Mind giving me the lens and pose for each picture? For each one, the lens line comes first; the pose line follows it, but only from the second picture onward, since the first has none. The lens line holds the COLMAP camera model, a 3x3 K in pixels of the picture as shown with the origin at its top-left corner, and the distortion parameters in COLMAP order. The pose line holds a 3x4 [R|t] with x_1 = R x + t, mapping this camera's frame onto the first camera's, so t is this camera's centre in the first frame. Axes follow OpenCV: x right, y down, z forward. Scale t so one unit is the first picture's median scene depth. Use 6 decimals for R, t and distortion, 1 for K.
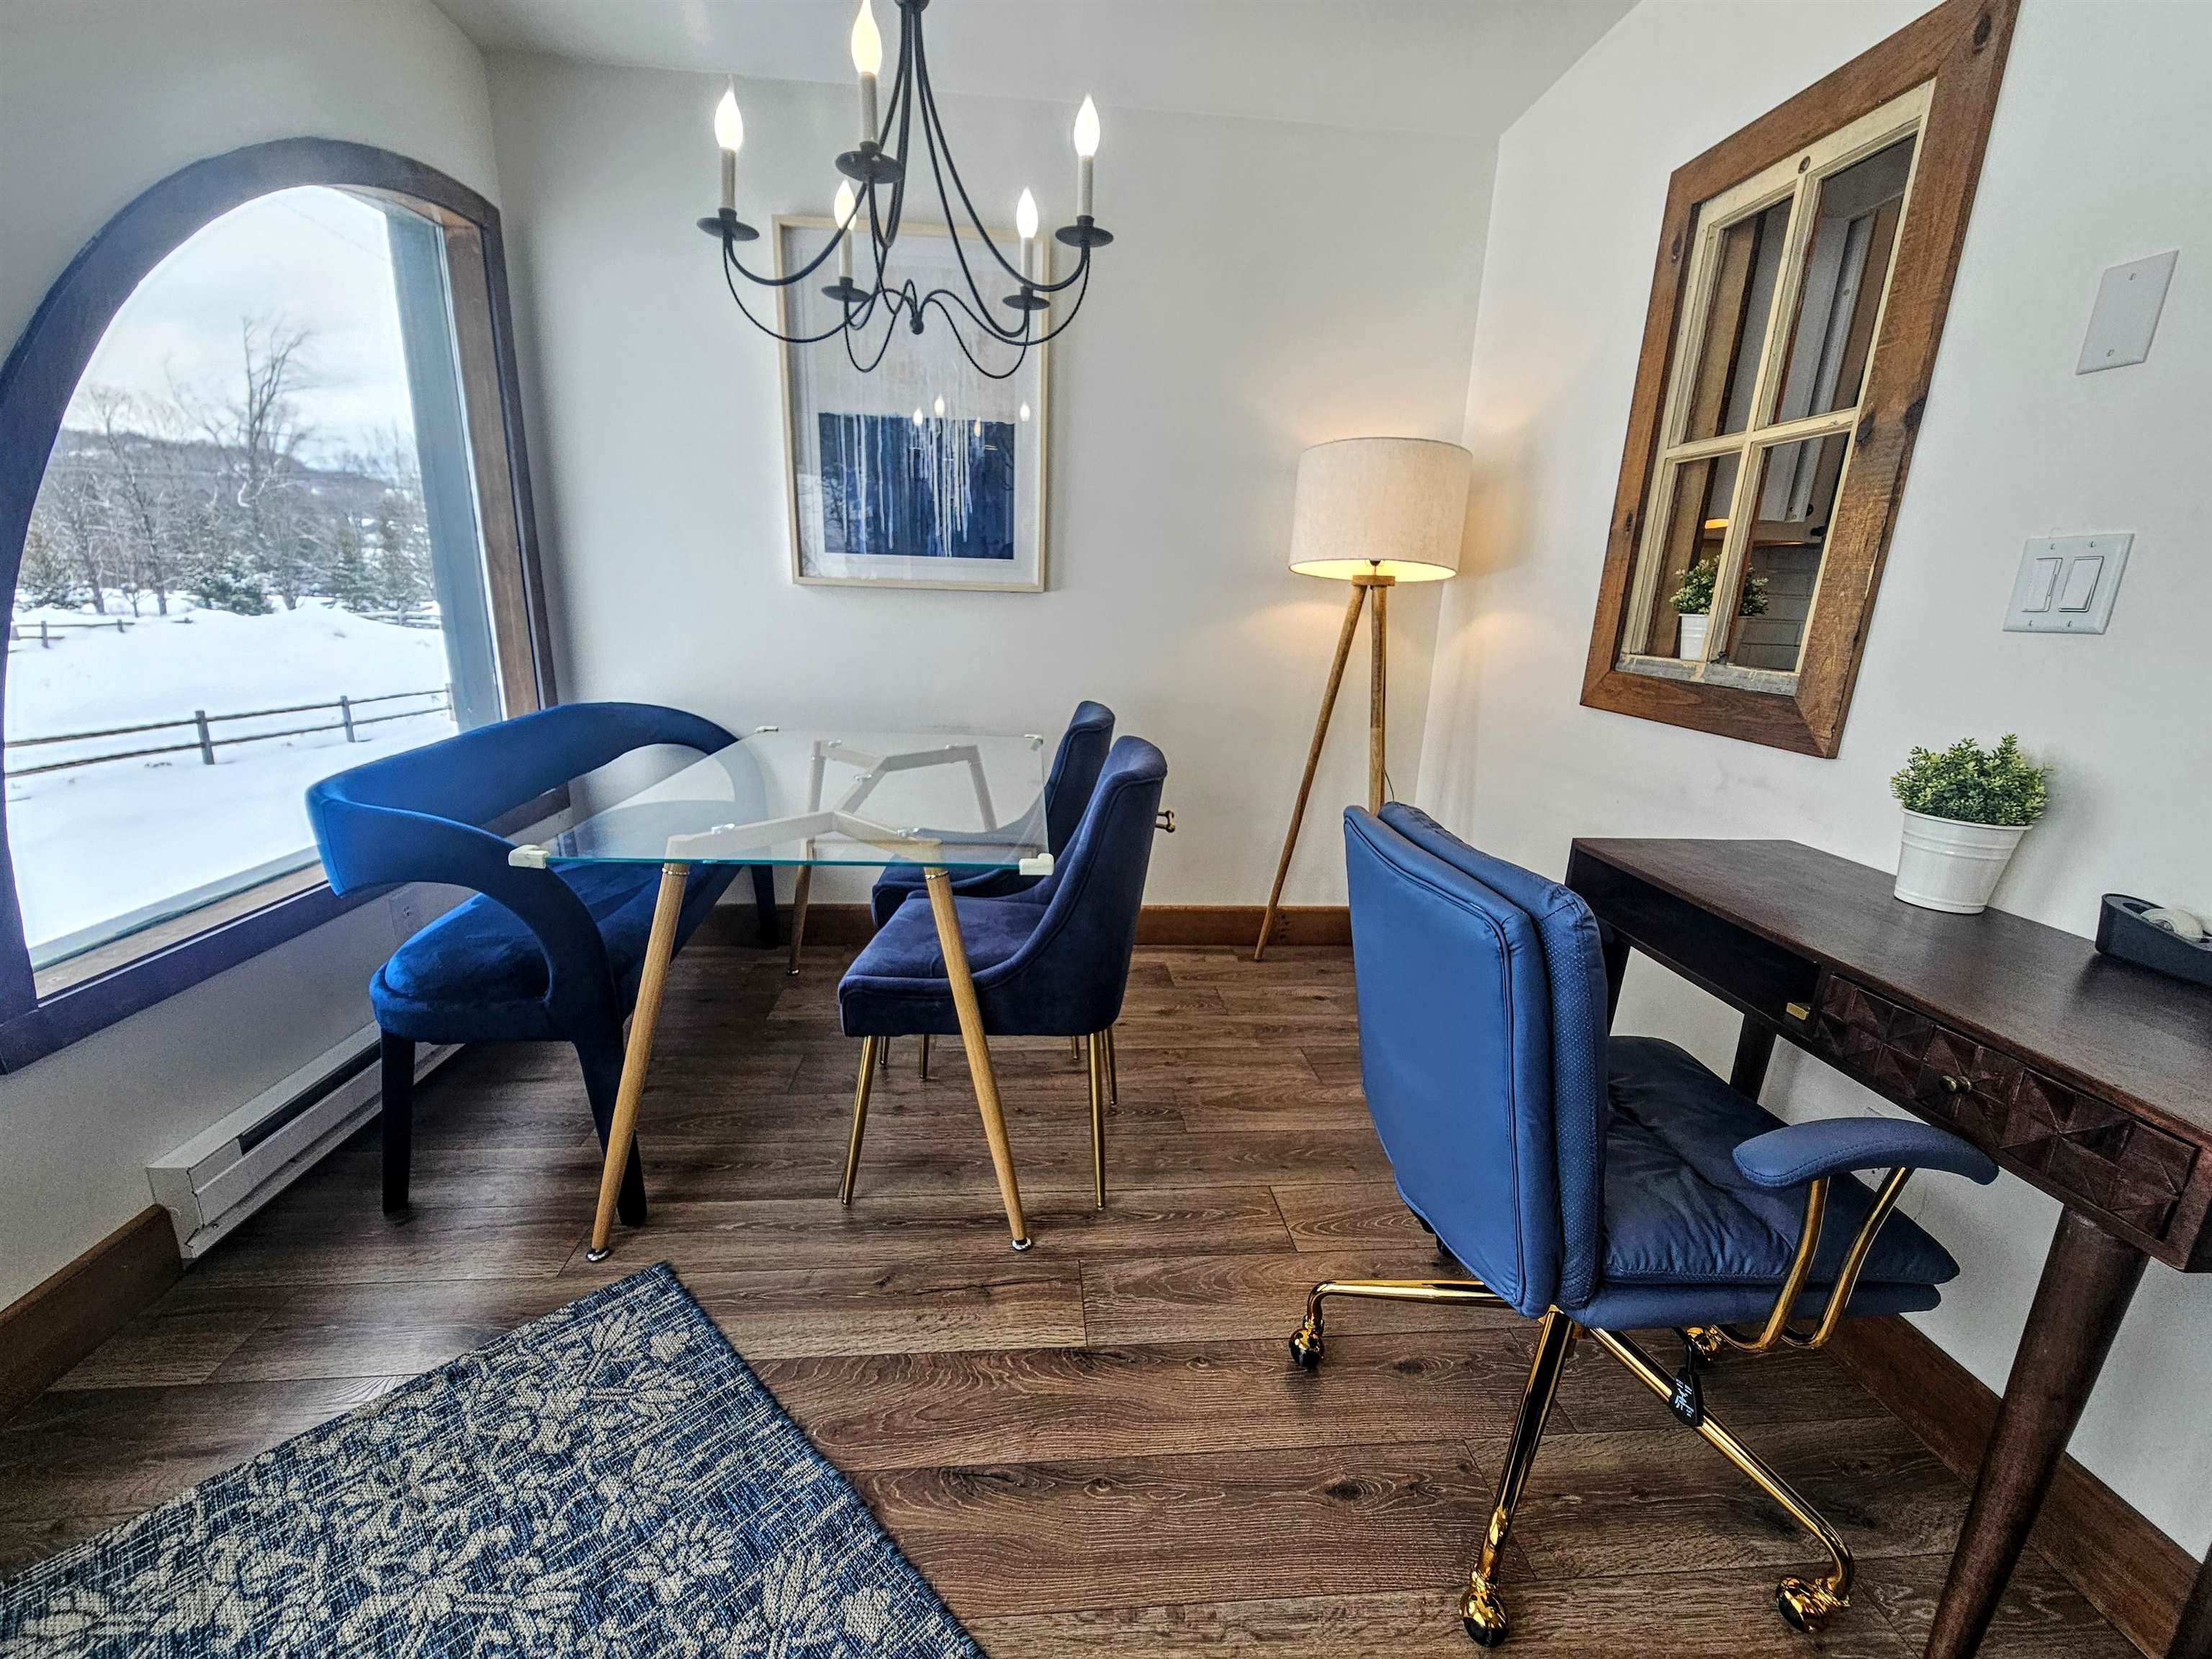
lens RADIAL K [[899.8, 0, 1099.1], [0, 899.8, 830.0], [0, 0, 1]] dist [-0.000204, -0.000221]
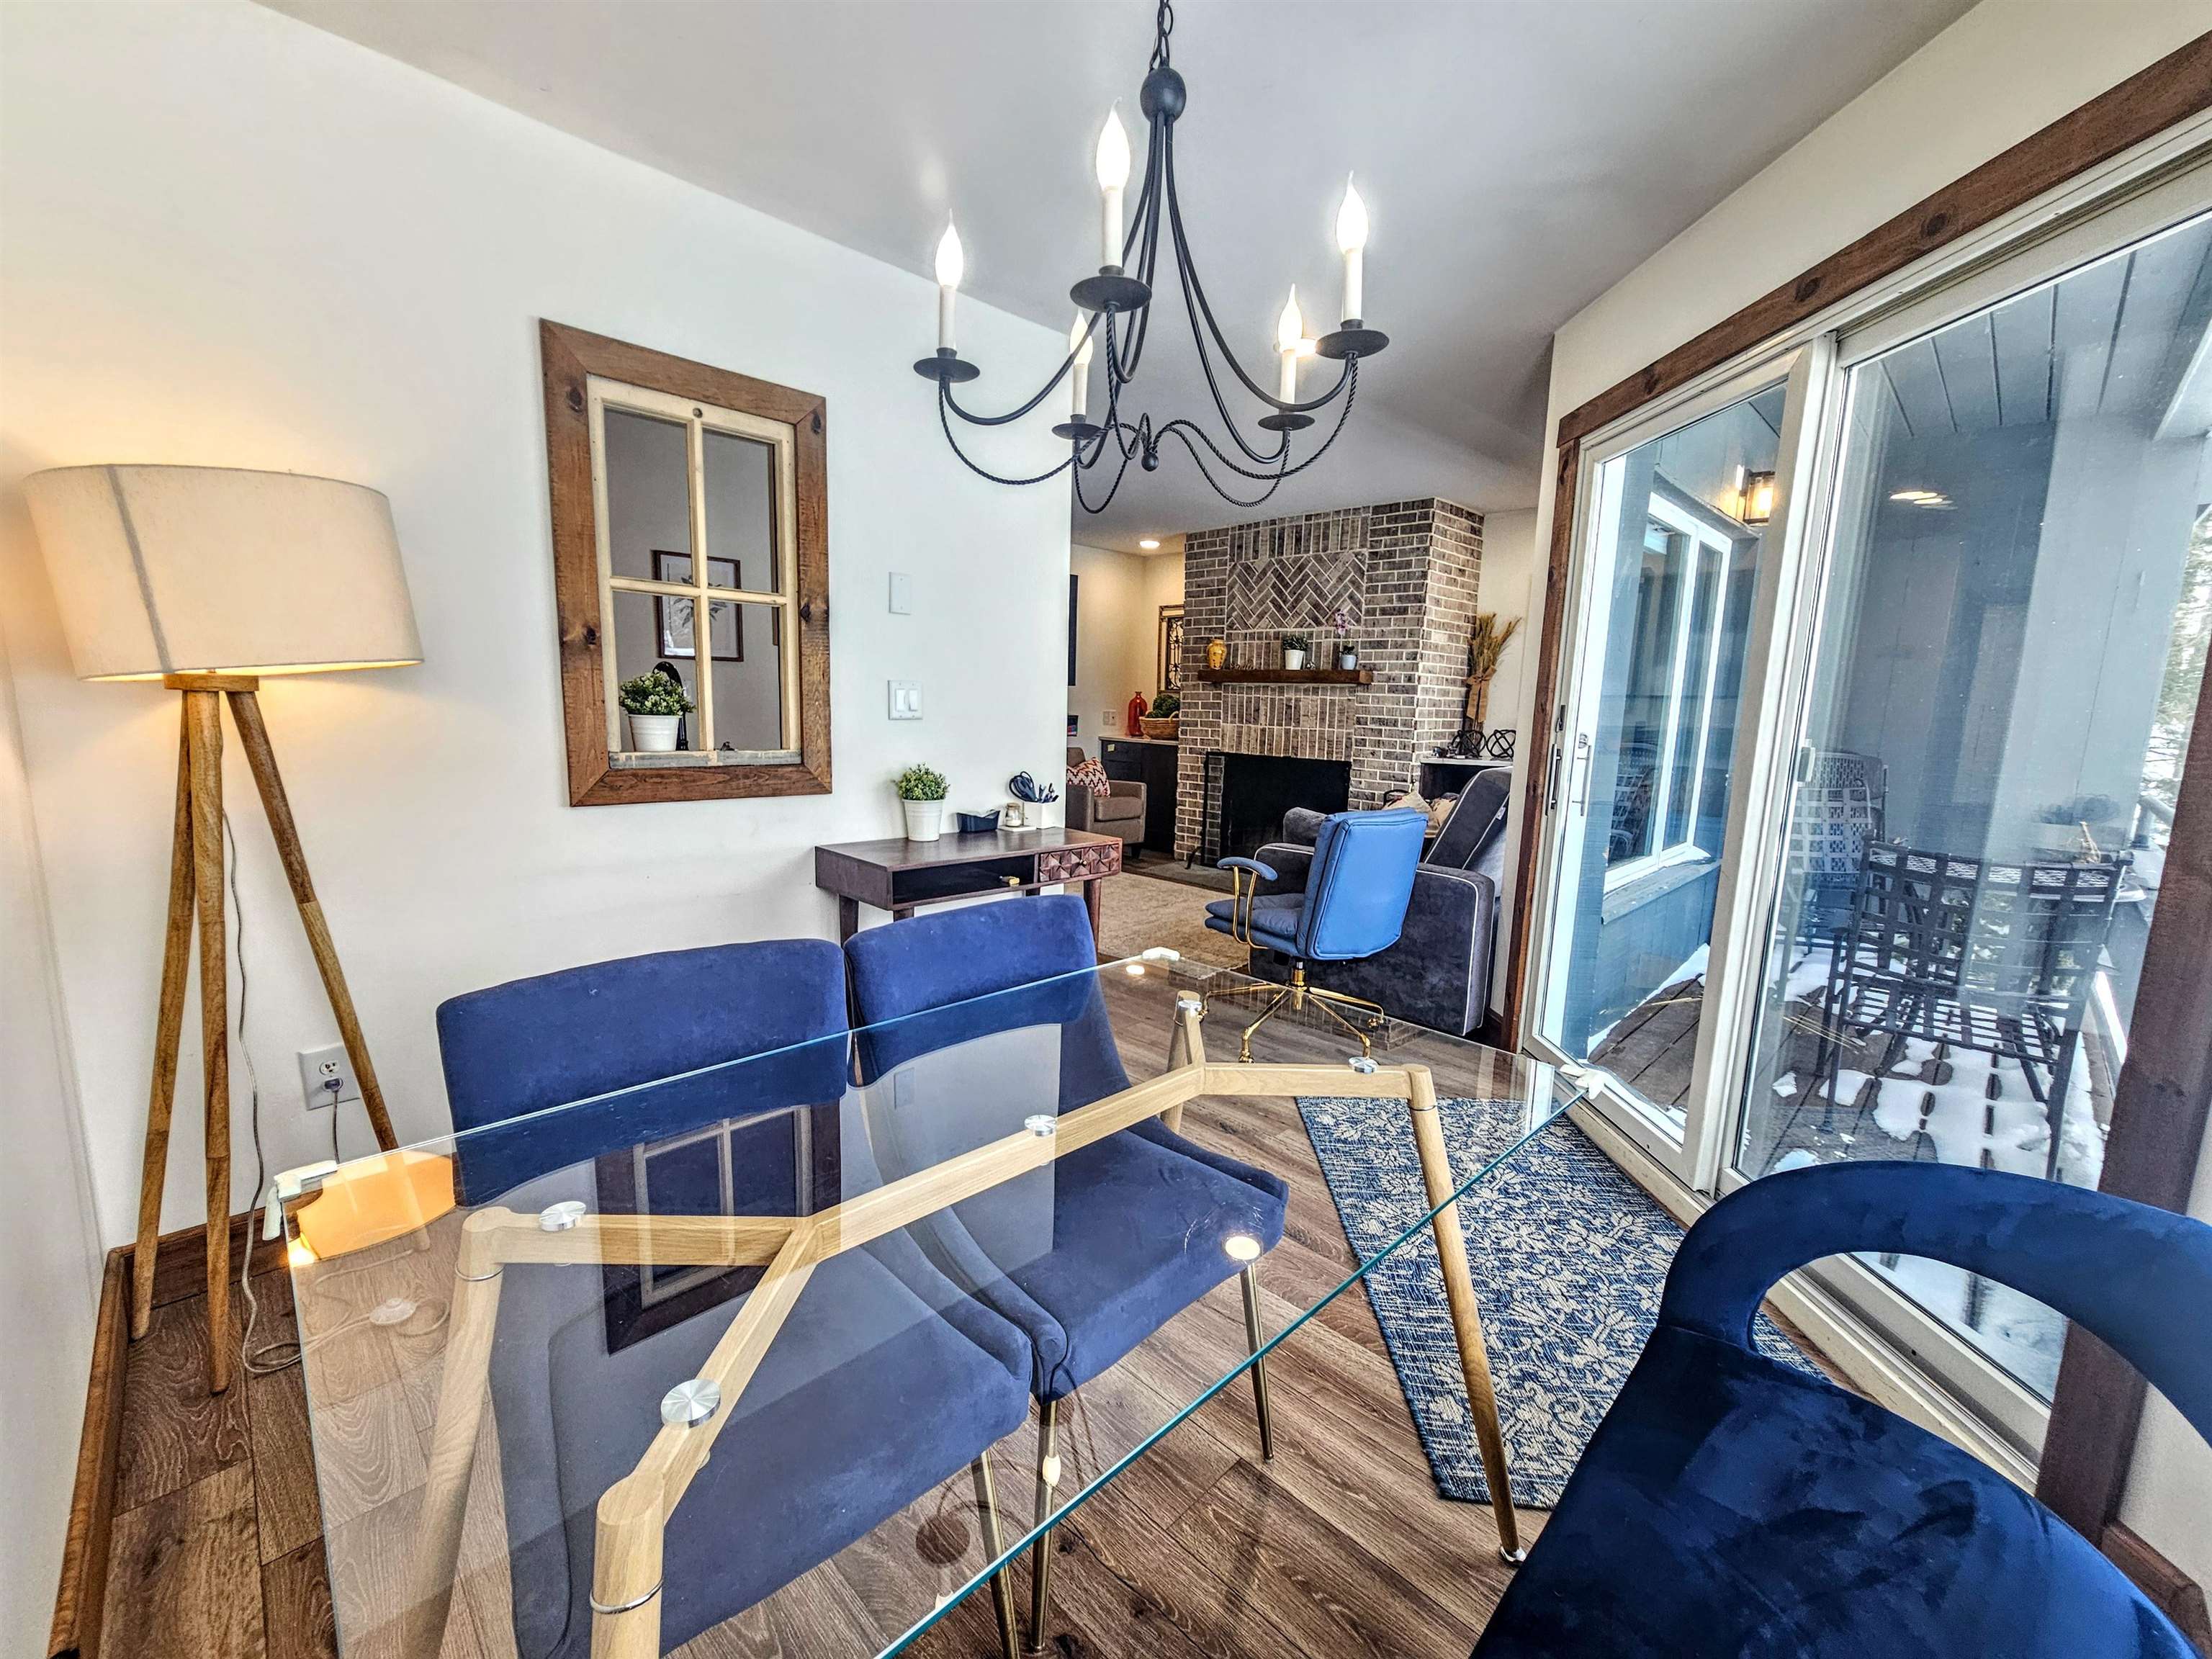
lens RADIAL K [[899.8, 0, 1100.1], [0, 899.8, 831.8], [0, 0, 1]] dist [-0.000204, -0.000221]
pose [[-0.637559, -0.162921, 0.752977, -0.909437], [0.151878, 0.931622, 0.330172, -0.533211], [-0.755282, 0.324865, -0.569220, 1.692512]]
